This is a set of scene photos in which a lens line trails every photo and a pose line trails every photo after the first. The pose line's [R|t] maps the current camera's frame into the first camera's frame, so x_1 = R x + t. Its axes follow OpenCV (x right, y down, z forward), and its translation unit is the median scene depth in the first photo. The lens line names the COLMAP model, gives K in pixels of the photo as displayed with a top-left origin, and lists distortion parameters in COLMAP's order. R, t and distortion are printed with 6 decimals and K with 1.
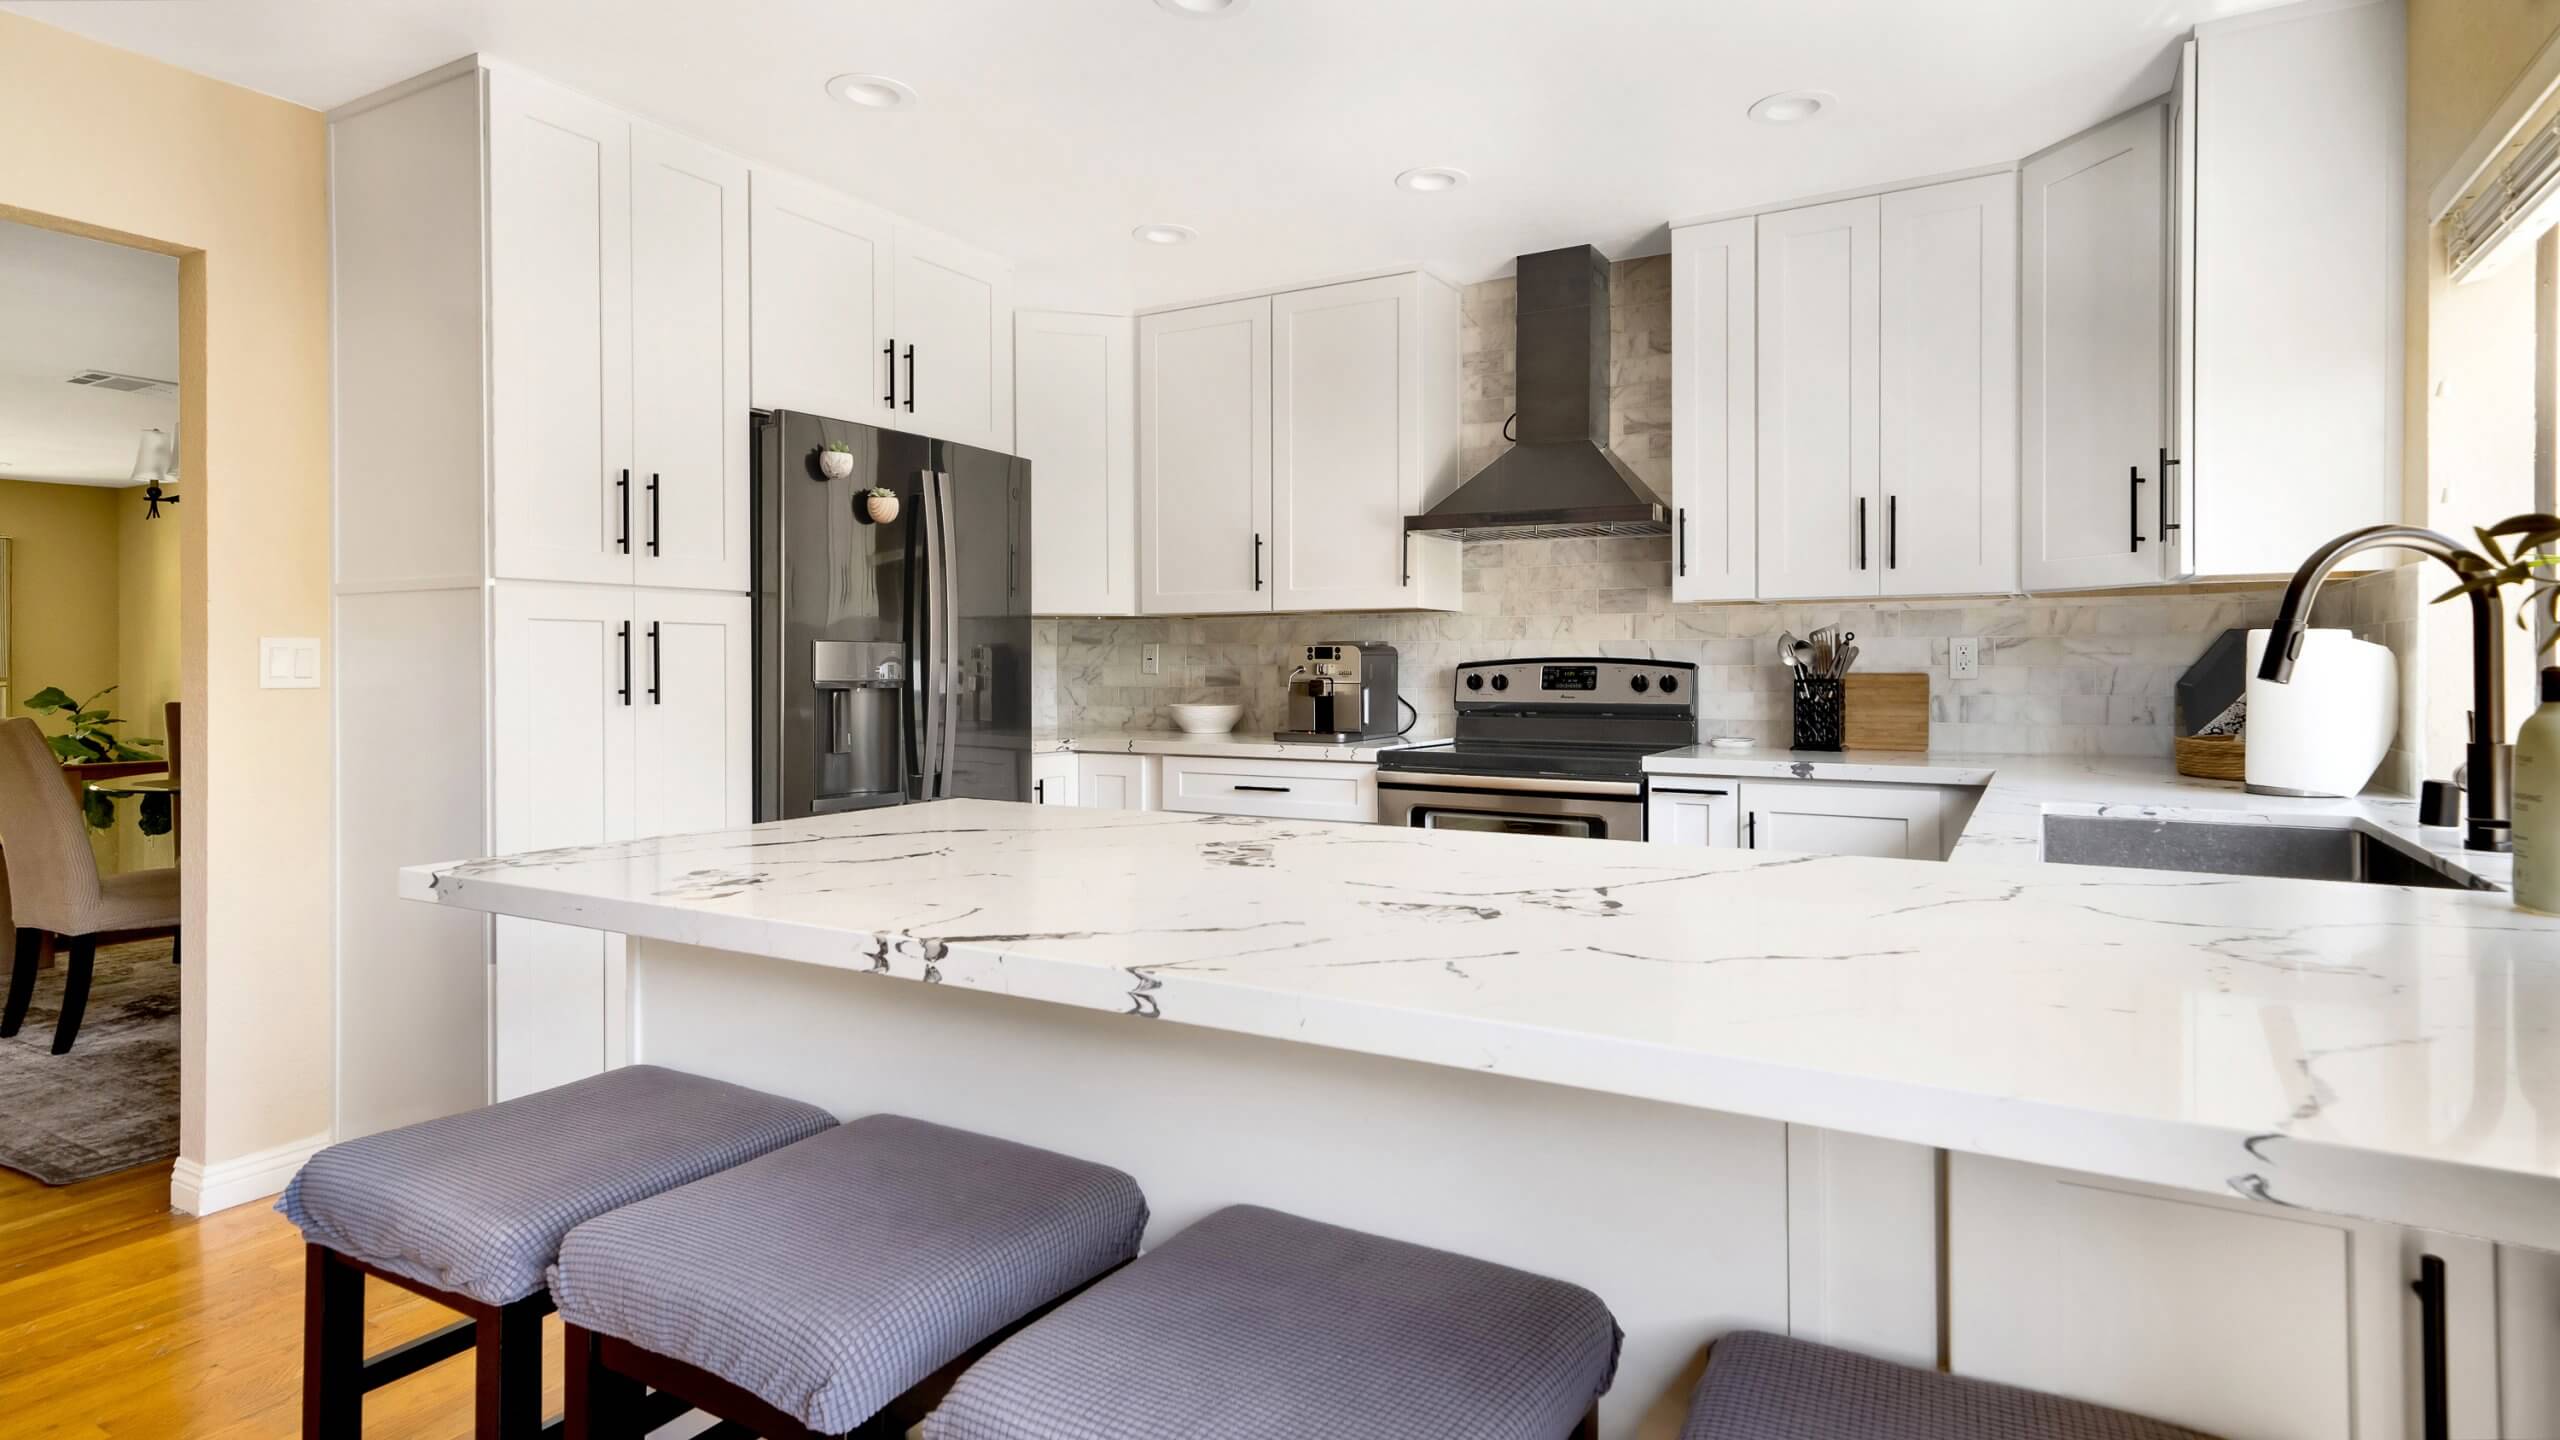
lens RADIAL K [[1310.8, 0, 1302.8], [0, 1310.8, 671.7], [0, 0, 1]] dist [0.000200, 0.000272]
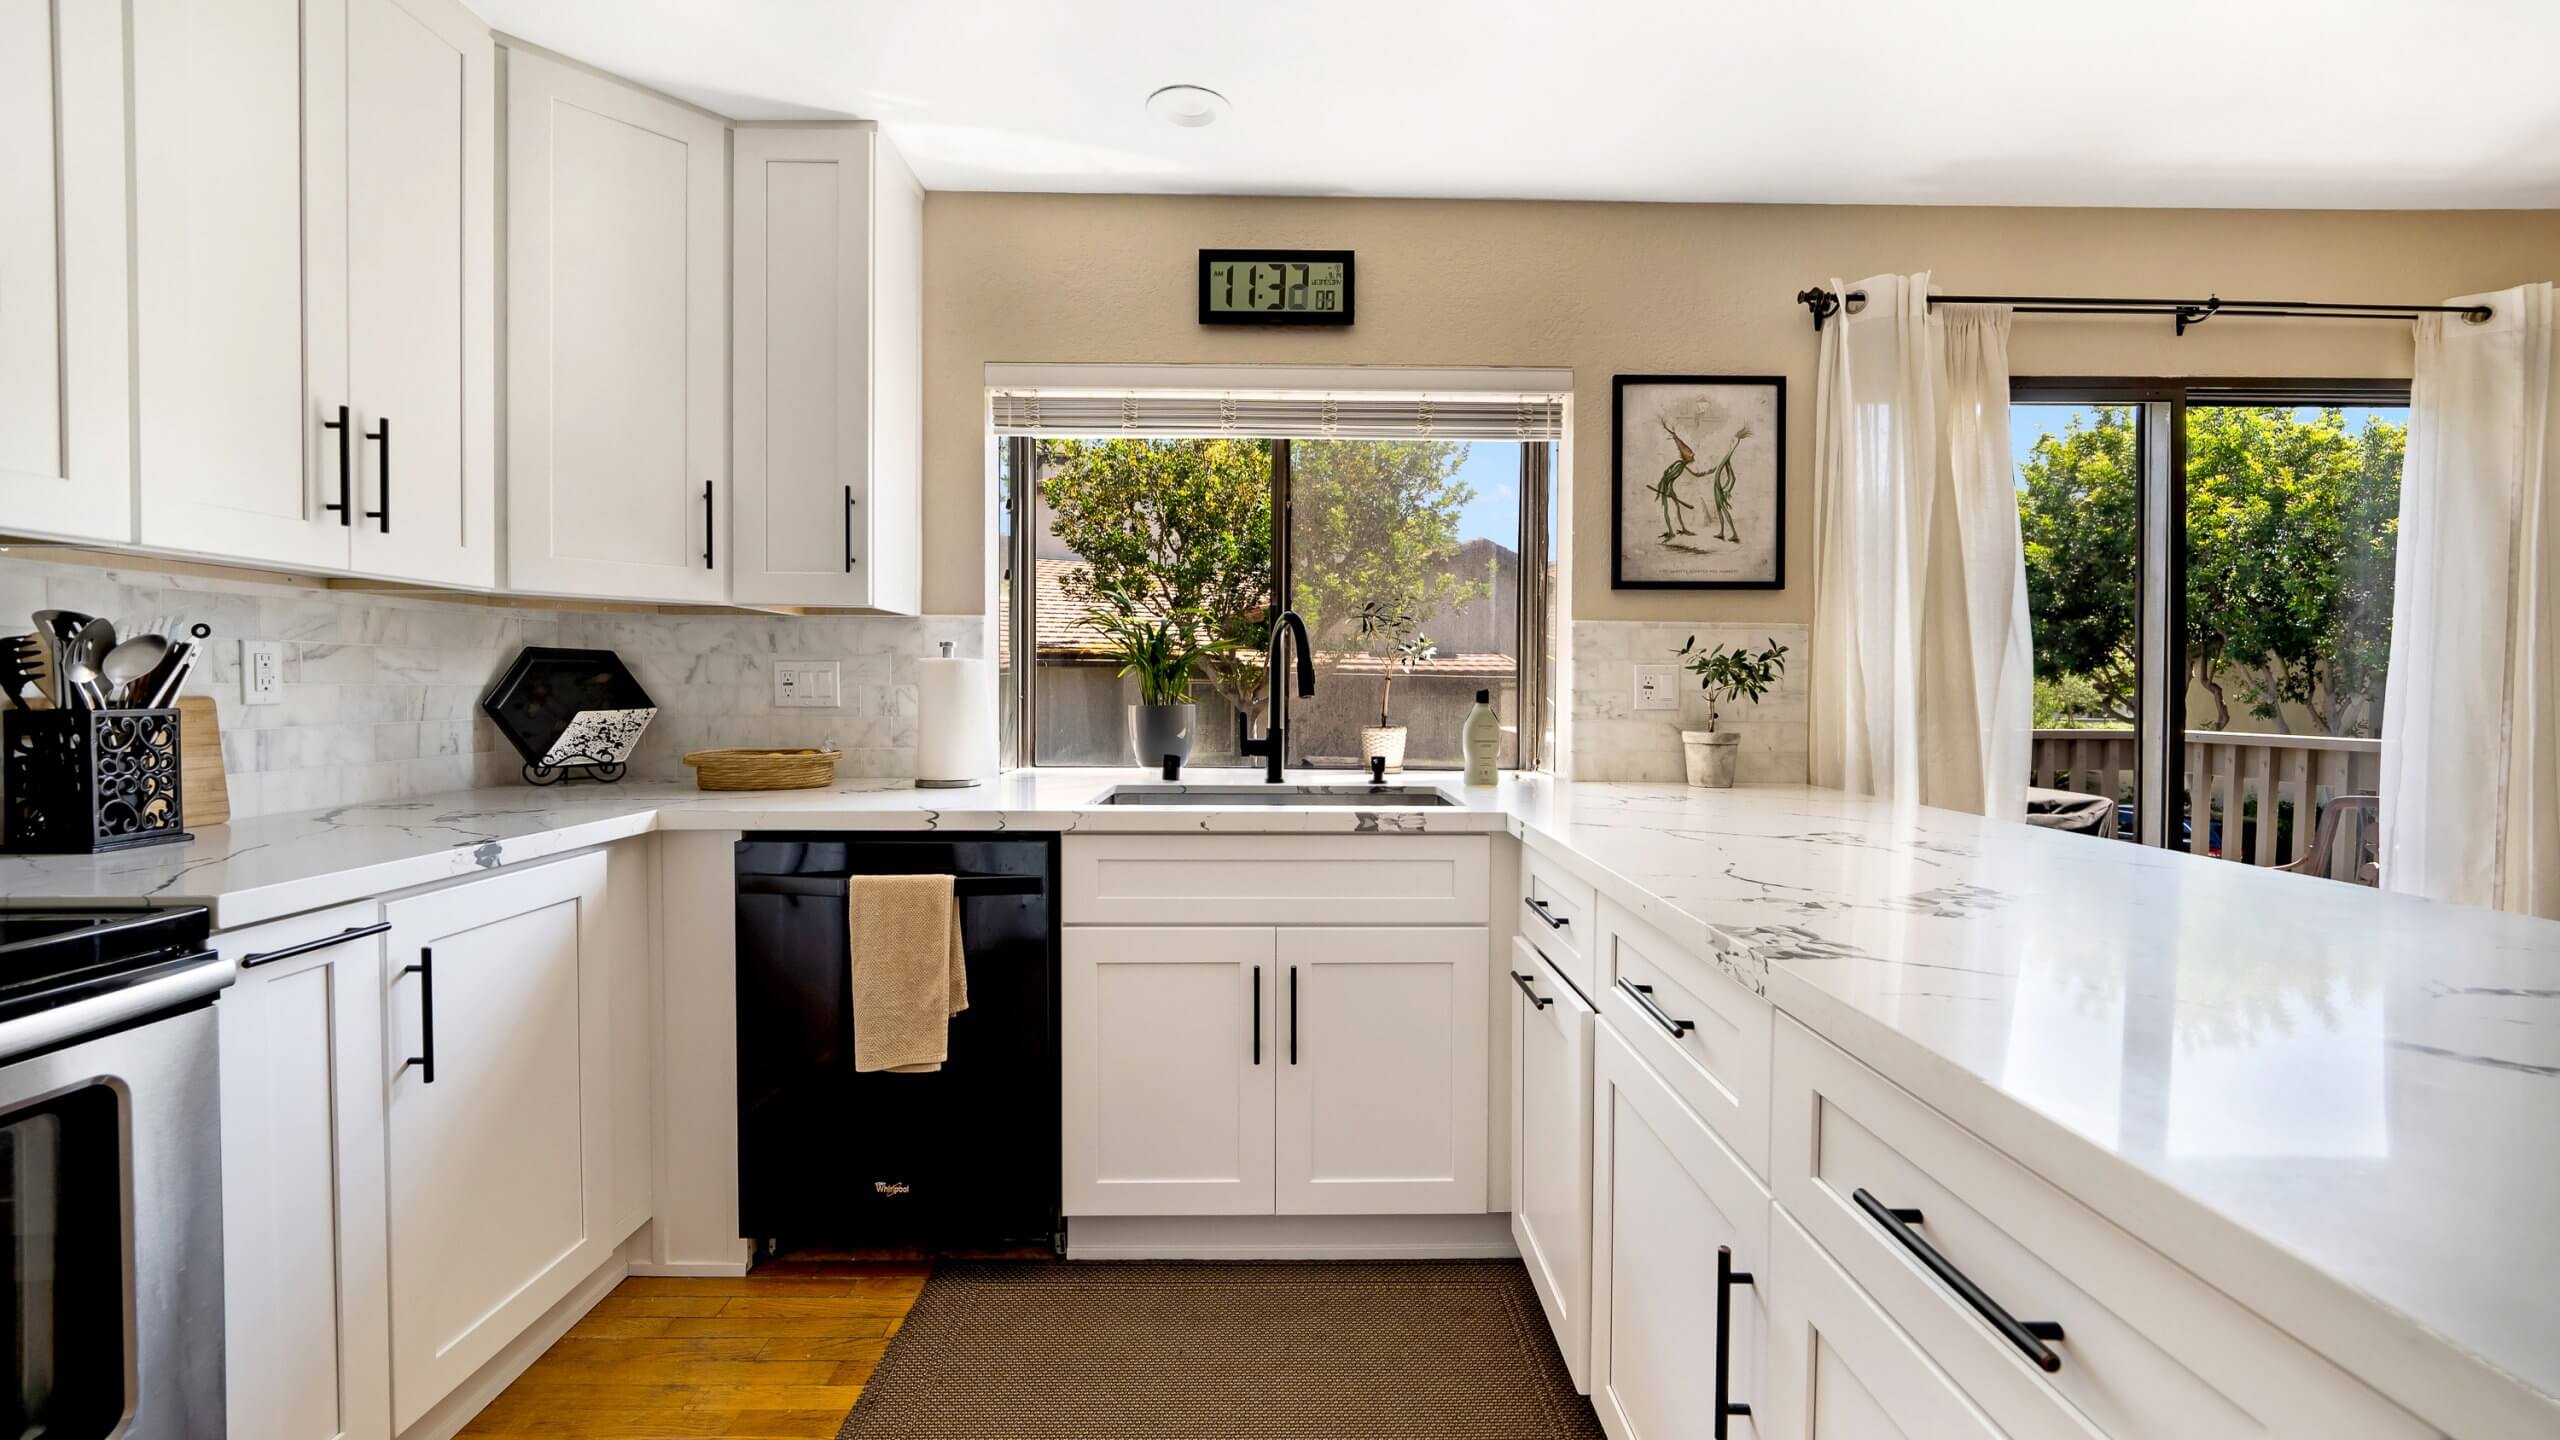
lens RADIAL K [[1005.2, 0, 1305.6], [0, 1005.2, 708.0], [0, 0, 1]] dist [-0.011601, 0.000321]
pose [[-0.510829, -0.017534, 0.859504, -0.171793], [0.000637, 0.999784, 0.020774, -0.002382], [-0.859682, 0.011160, -0.510707, 0.734454]]
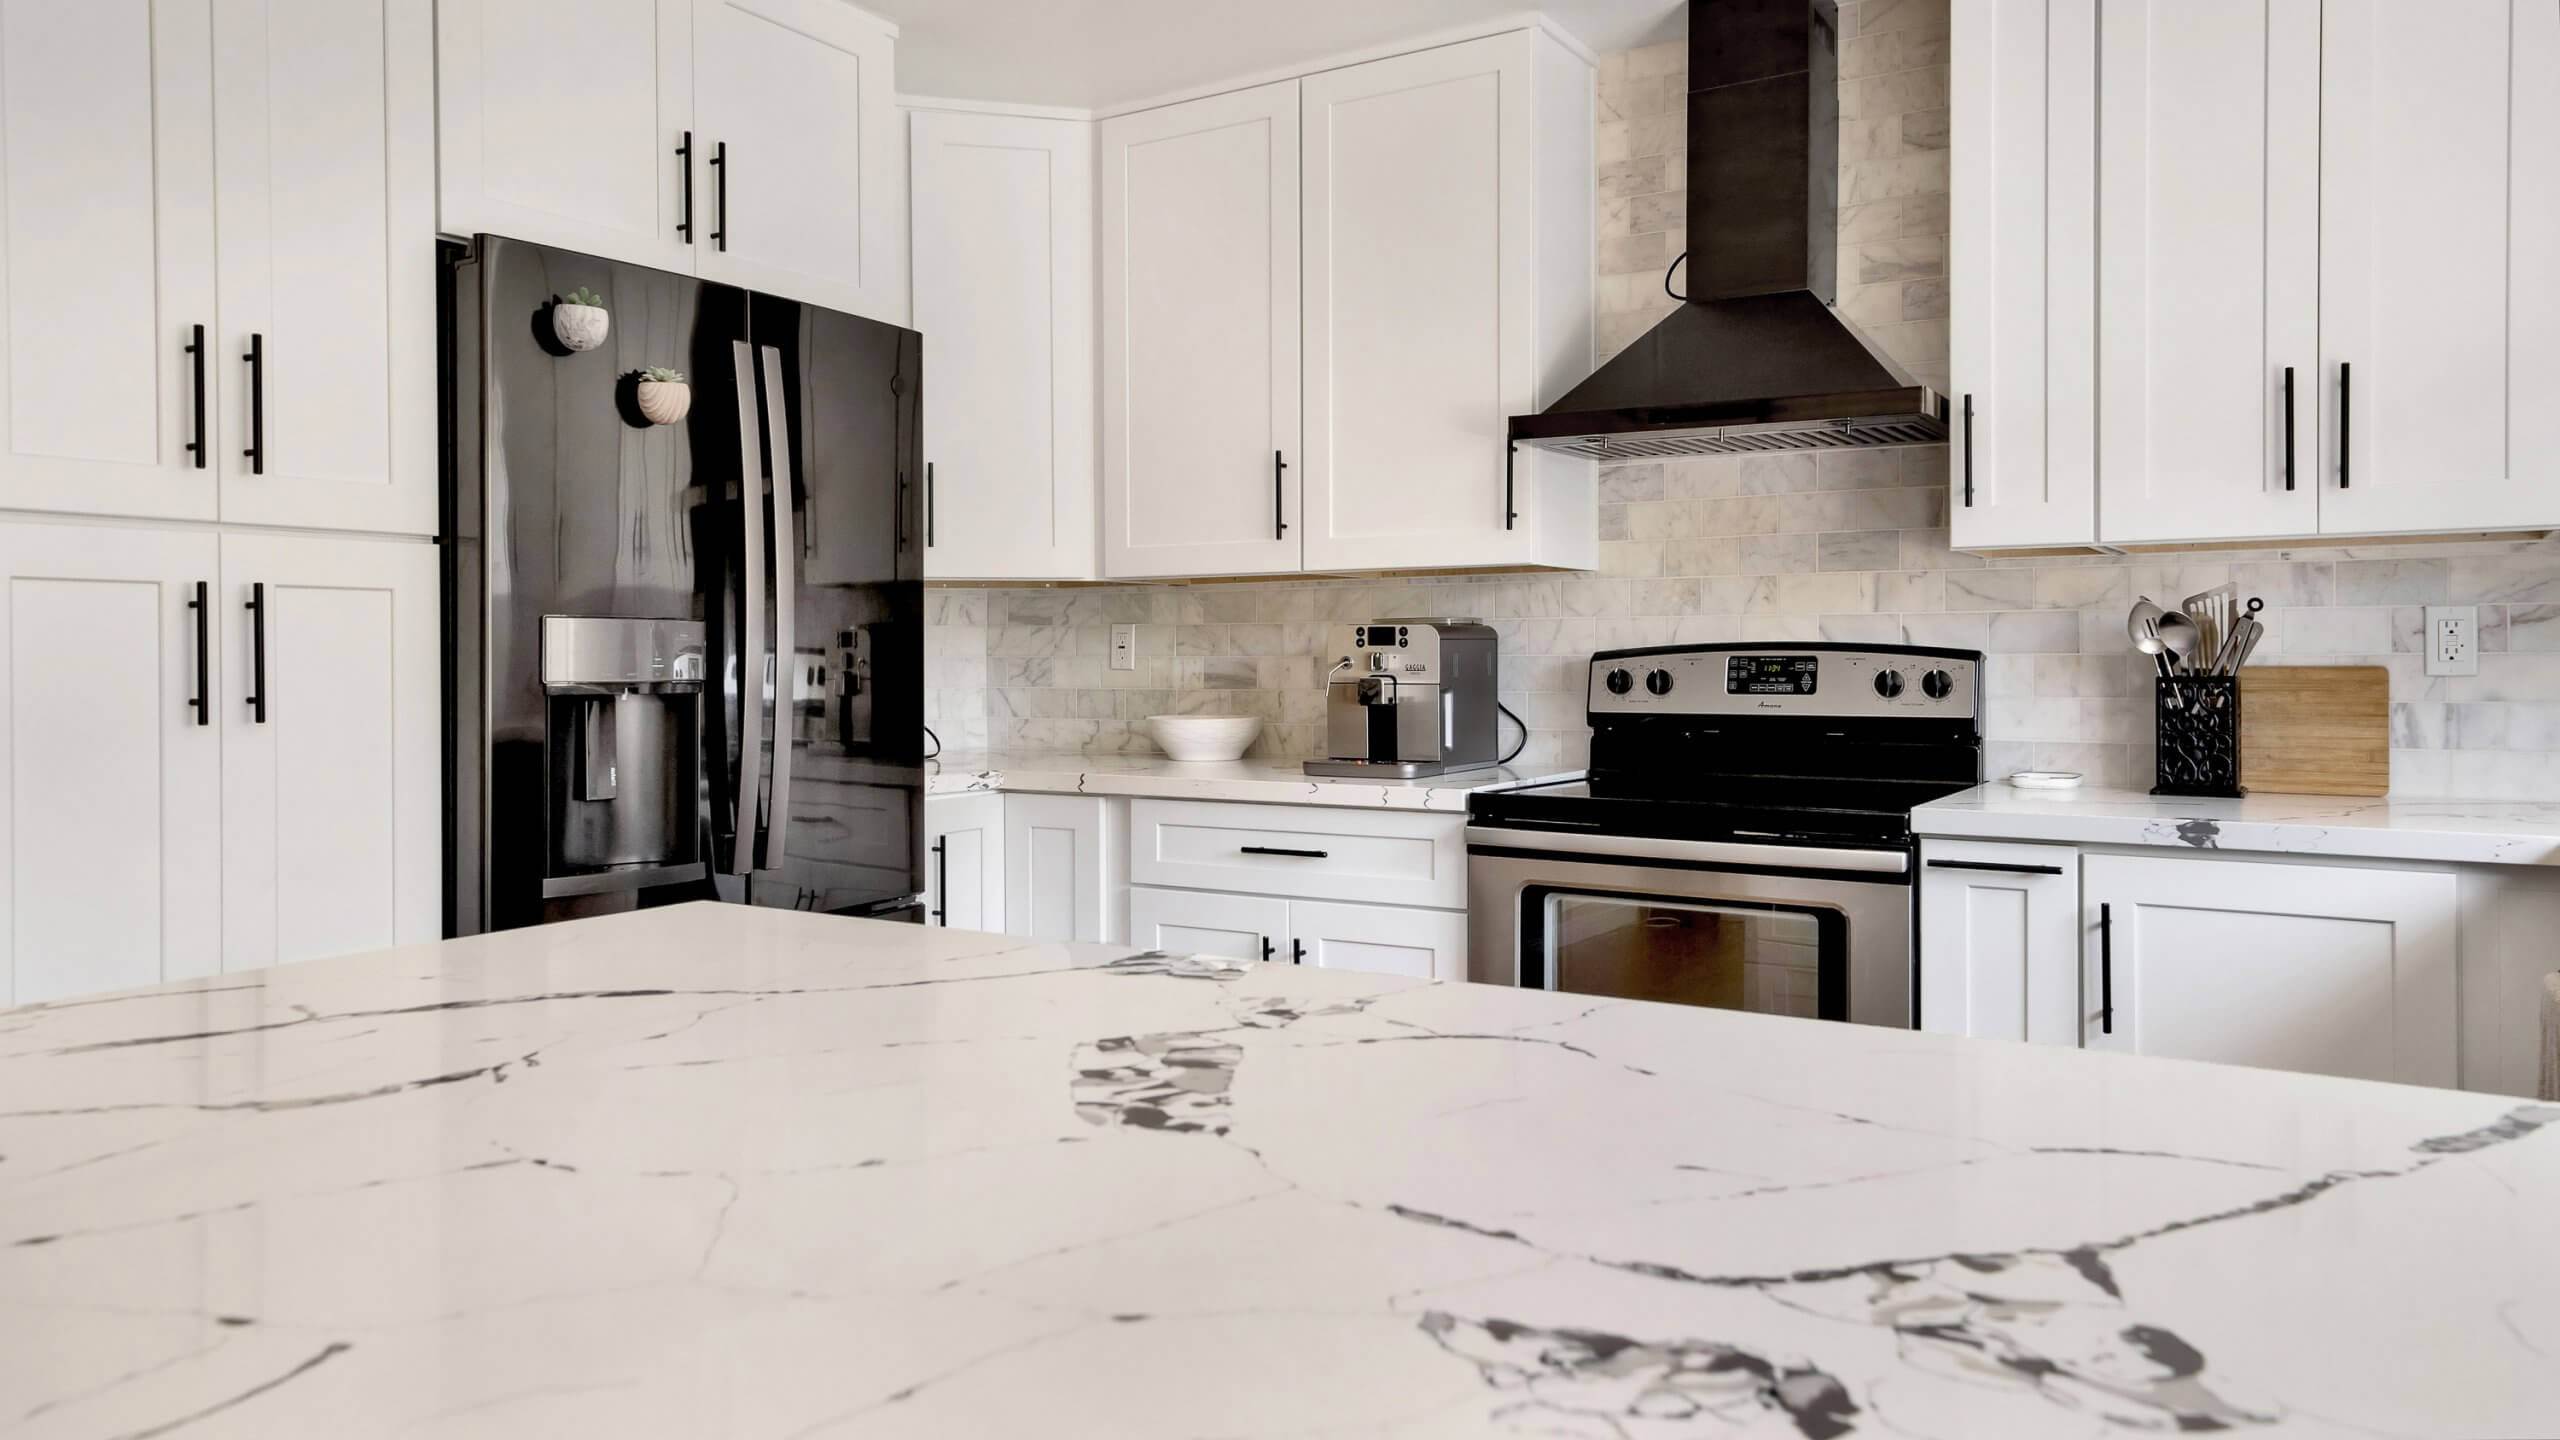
lens RADIAL K [[1696.6, 0, 1310.4], [0, 1696.6, 670.0], [0, 0, 1]] dist [0.023815, 0.001736]
pose [[0.999437, -0.001962, -0.033500, 0.009443], [0.002048, 0.999995, 0.002533, -0.000209], [0.033495, -0.002600, 0.999436, 0.182927]]
